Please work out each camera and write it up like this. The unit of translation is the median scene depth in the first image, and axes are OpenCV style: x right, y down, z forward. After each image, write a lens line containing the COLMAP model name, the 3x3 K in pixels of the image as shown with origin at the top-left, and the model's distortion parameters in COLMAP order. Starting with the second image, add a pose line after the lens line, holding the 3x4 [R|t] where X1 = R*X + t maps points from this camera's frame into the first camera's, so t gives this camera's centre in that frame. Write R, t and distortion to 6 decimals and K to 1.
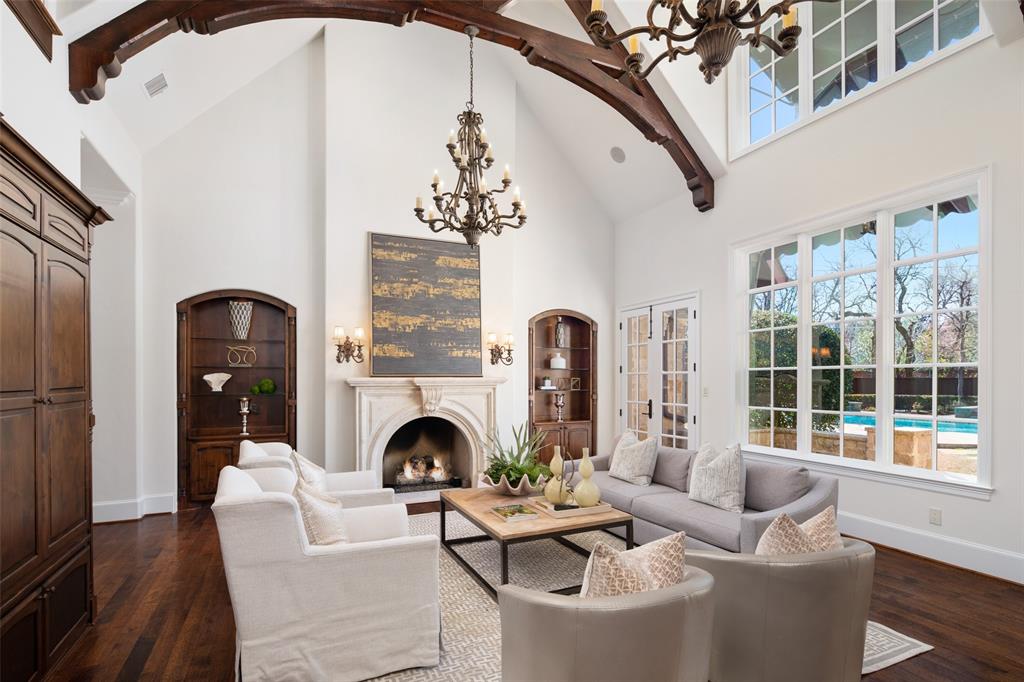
lens RADIAL K [[506.2, 0, 511.5], [0, 506.2, 379.4], [0, 0, 1]] dist [-0.000343, -0.000913]
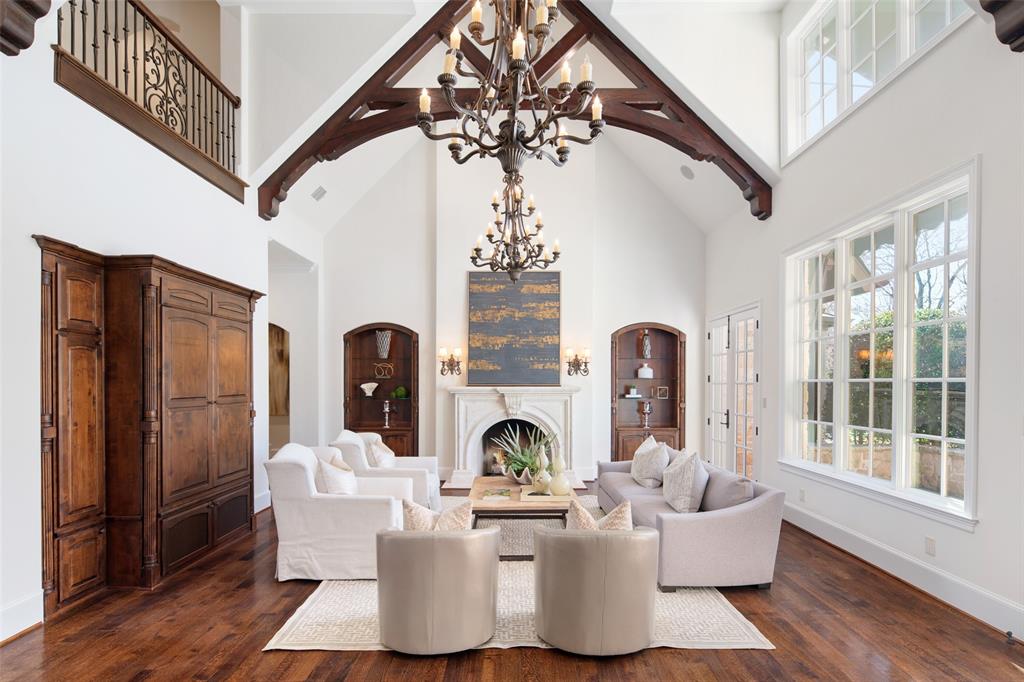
lens RADIAL K [[500.0, 0, 511.7], [0, 500.0, 383.9], [0, 0, 1]] dist [0.001465, 0.000359]
pose [[0.907976, 0.003882, -0.419005, 0.345231], [-0.002967, 0.999992, 0.002835, -0.014110], [0.419013, -0.001331, 0.907979, -0.089520]]
